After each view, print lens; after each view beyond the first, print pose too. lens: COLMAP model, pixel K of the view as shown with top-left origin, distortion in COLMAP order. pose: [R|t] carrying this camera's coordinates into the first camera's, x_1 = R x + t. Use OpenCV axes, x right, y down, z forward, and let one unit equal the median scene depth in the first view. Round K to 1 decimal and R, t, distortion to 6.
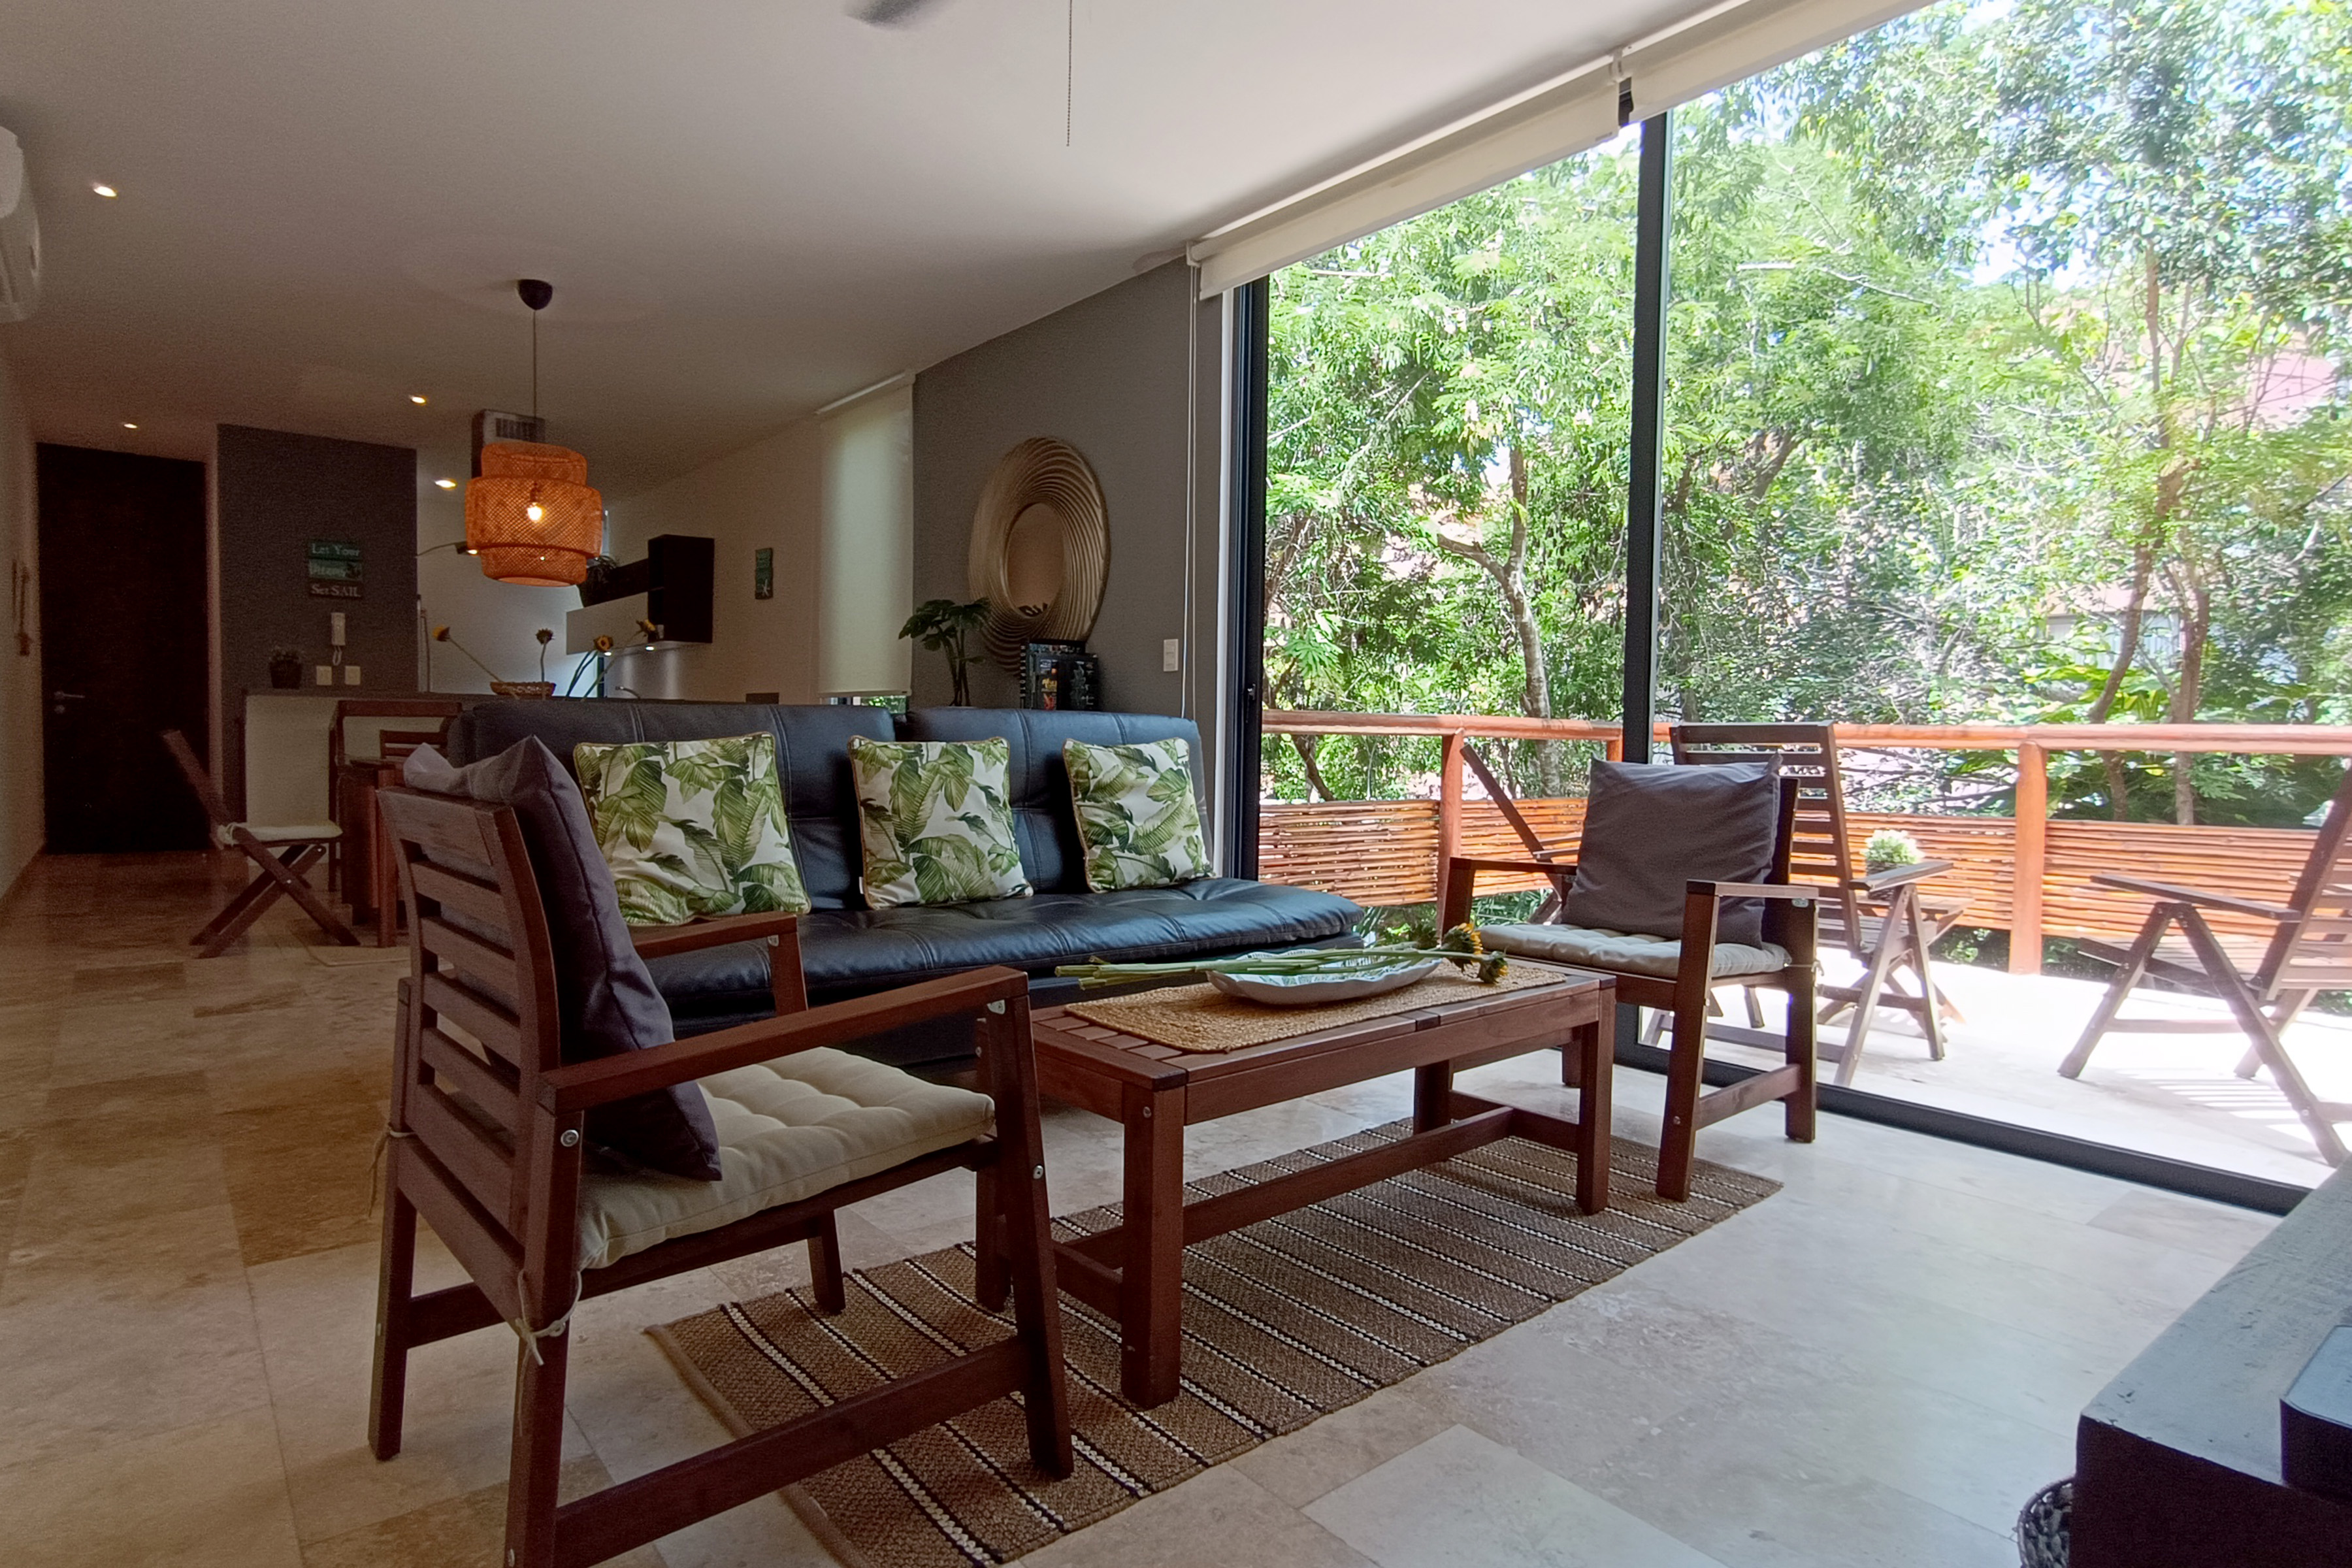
lens RADIAL K [[1314.8, 0, 1151.2], [0, 1314.8, 790.5], [0, 0, 1]] dist [-0.031426, 0.024630]
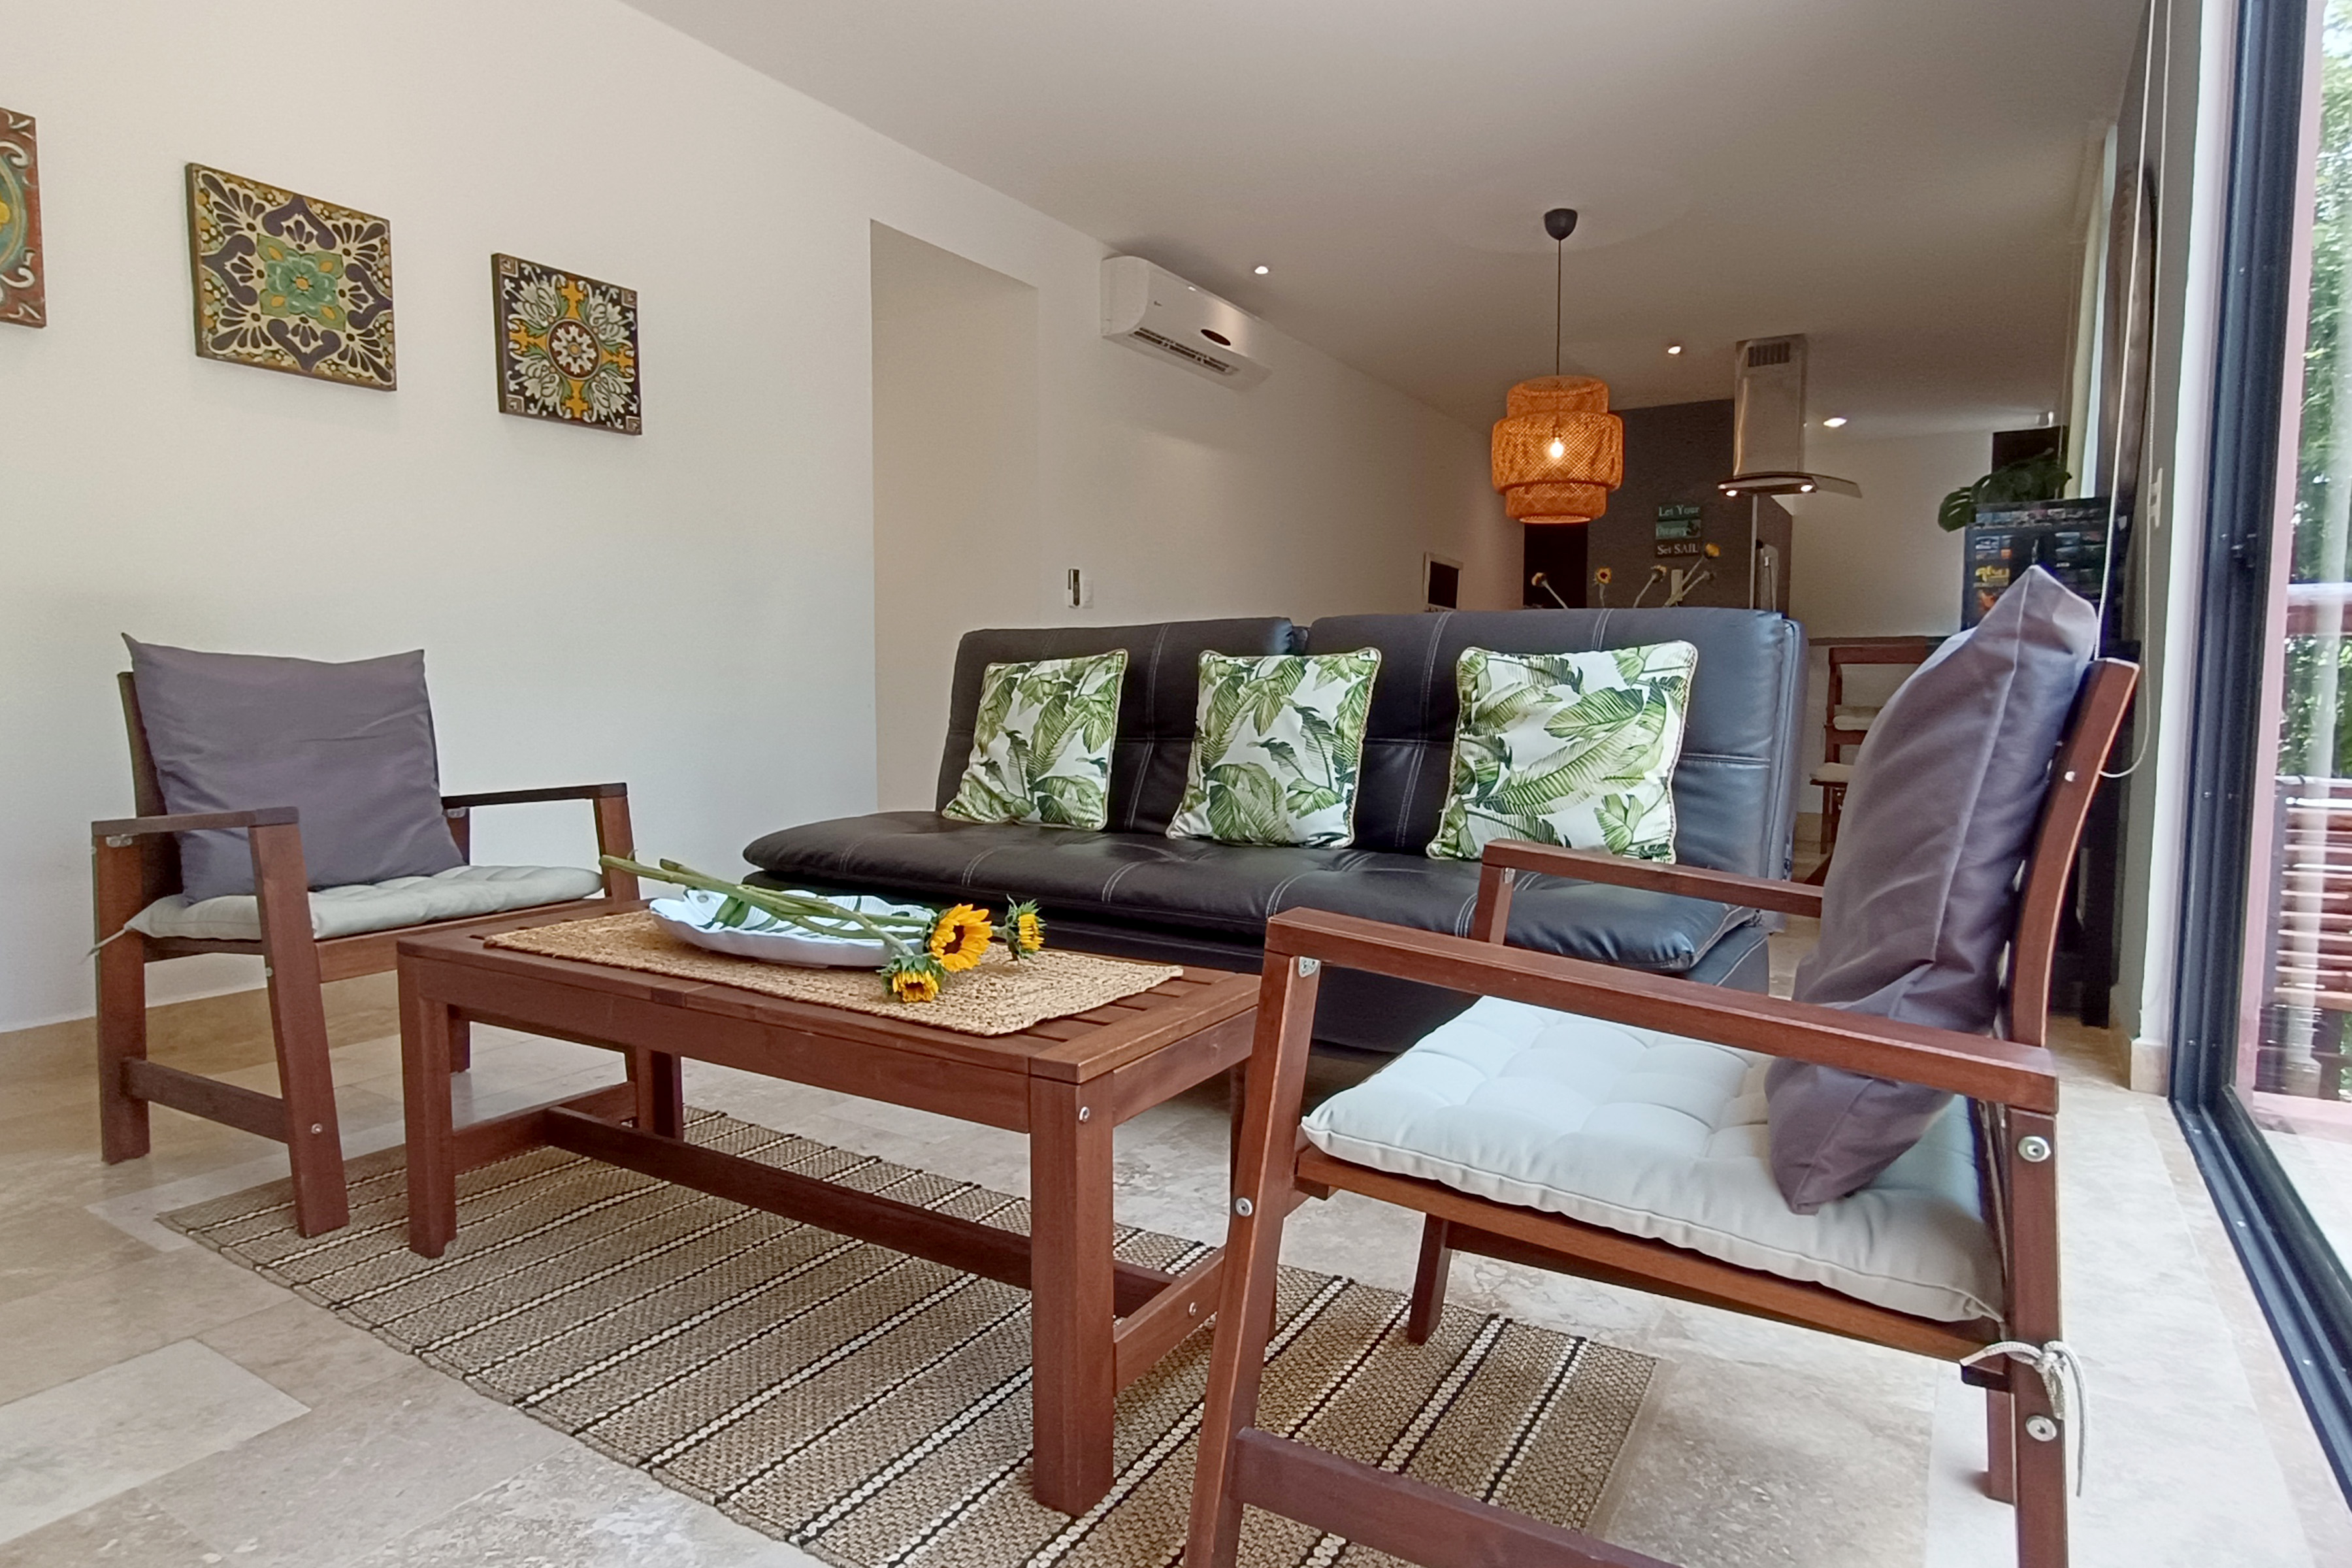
lens RADIAL K [[1314.8, 0, 1151.2], [0, 1314.8, 790.5], [0, 0, 1]] dist [-0.031426, 0.024630]
pose [[0.300844, 0.059574, -0.951811, 0.633169], [-0.038819, 0.997985, 0.050194, 0.010955], [0.952883, 0.021848, 0.302550, 0.673505]]
